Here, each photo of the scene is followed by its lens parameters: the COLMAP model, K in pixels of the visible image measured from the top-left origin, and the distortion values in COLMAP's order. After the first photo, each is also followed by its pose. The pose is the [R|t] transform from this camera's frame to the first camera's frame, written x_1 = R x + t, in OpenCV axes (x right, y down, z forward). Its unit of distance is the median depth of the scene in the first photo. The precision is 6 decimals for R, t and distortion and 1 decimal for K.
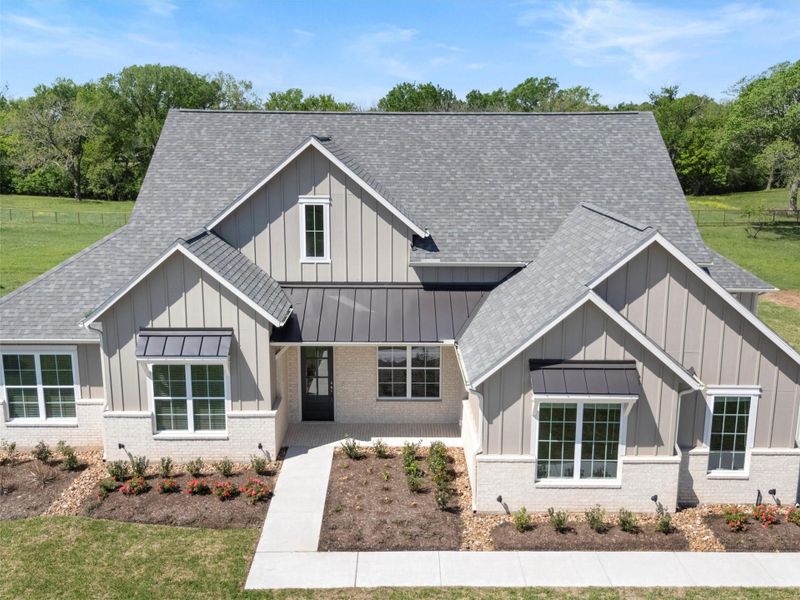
lens RADIAL K [[817.0, 0, 400.0], [0, 817.0, 300.0], [0, 0, 1]] dist [0.052508, -0.015710]
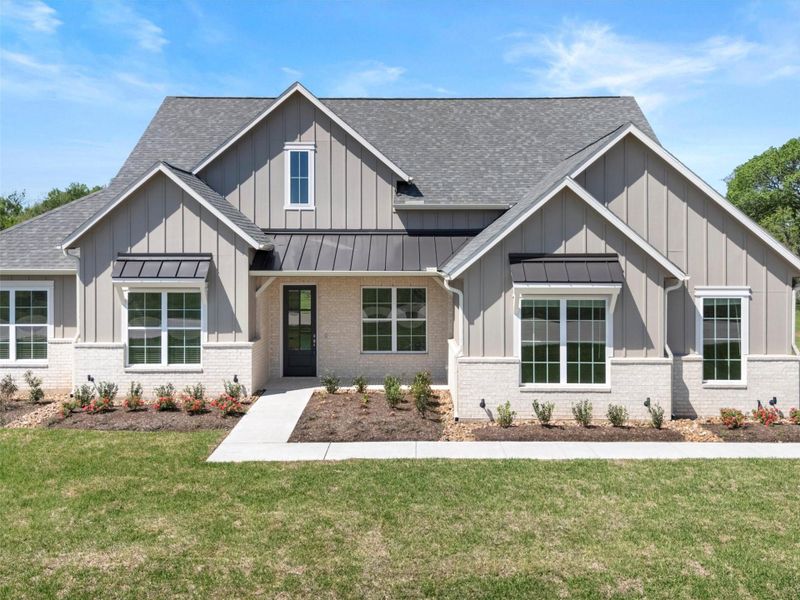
lens RADIAL K [[833.4, 0, 400.3], [0, 833.4, 264.9], [0, 0, 1]] dist [0.055943, -0.015576]
pose [[0.999909, -0.004467, -0.012746, 0.035299], [0.001655, 0.977126, -0.212656, 0.259608], [0.013404, 0.212615, 0.977044, 0.021600]]
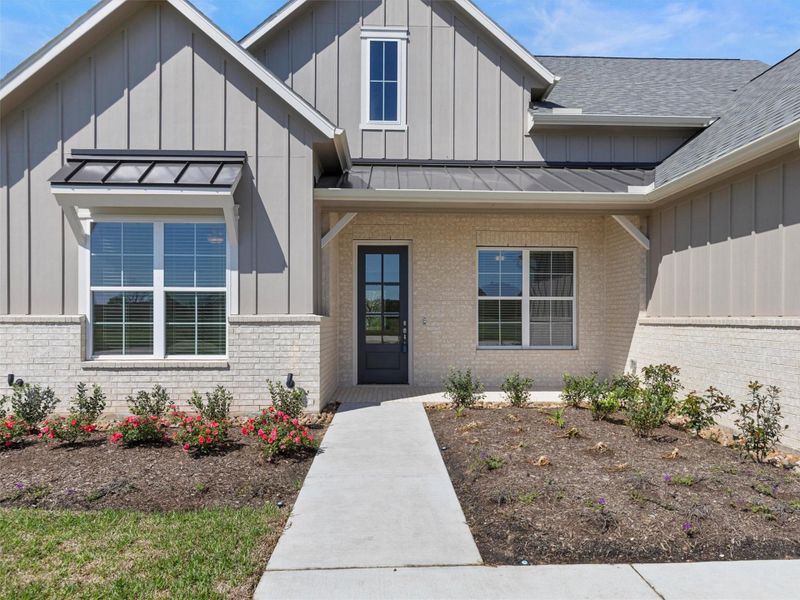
lens RADIAL K [[533.8, 0, 402.8], [0, 533.8, 333.0], [0, 0, 1]] dist [0.000198, 0.000393]
pose [[0.999463, -0.003237, 0.032612, -0.112280], [0.009966, 0.978001, -0.208363, 0.222305], [-0.031220, 0.208576, 0.977508, 0.672203]]
